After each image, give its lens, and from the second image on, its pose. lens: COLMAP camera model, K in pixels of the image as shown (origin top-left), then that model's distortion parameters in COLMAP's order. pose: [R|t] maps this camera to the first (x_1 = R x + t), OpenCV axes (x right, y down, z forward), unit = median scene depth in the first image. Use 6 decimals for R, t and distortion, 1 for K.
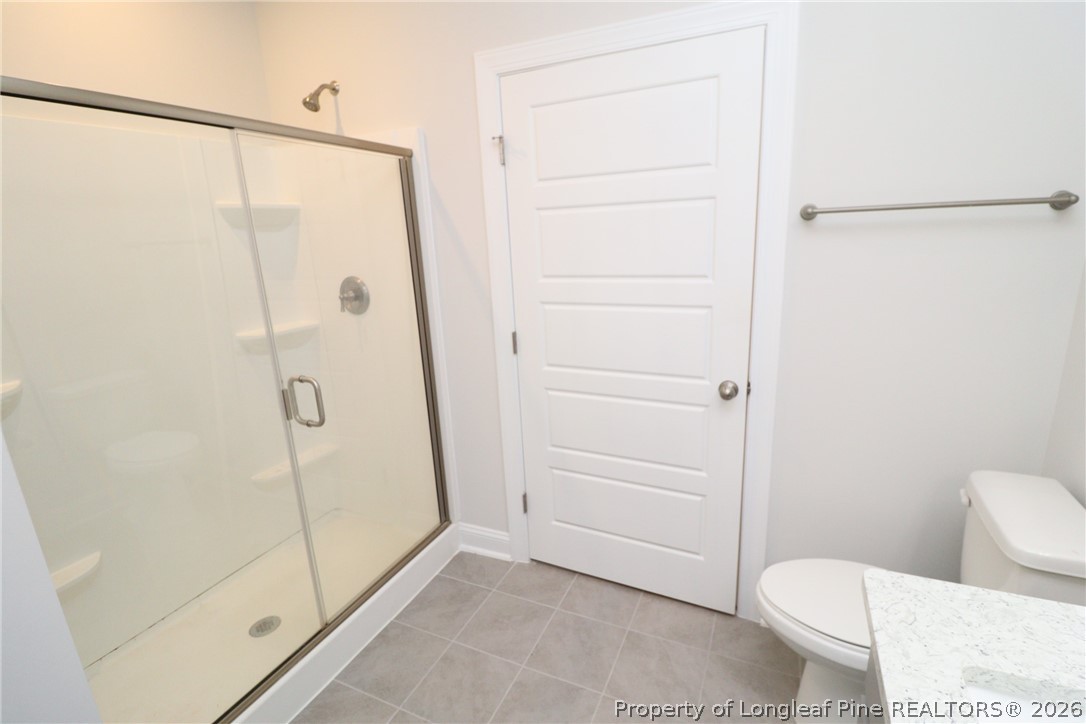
lens RADIAL K [[502.1, 0, 557.7], [0, 502.1, 353.6], [0, 0, 1]] dist [0.001446, -0.010673]
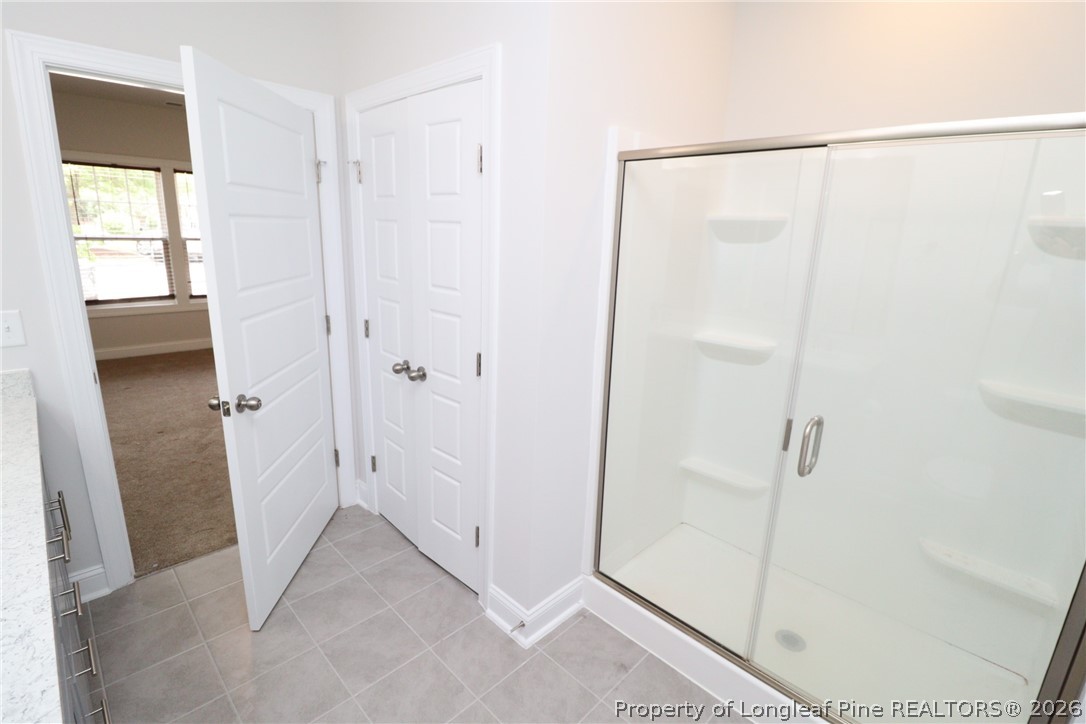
lens RADIAL K [[502.1, 0, 557.7], [0, 502.1, 353.6], [0, 0, 1]] dist [0.001446, -0.010673]
pose [[-0.338140, 0.245014, -0.908641, 0.821024], [-0.255712, 0.905268, 0.339265, -0.457186], [0.905689, 0.347070, -0.243455, 1.560942]]
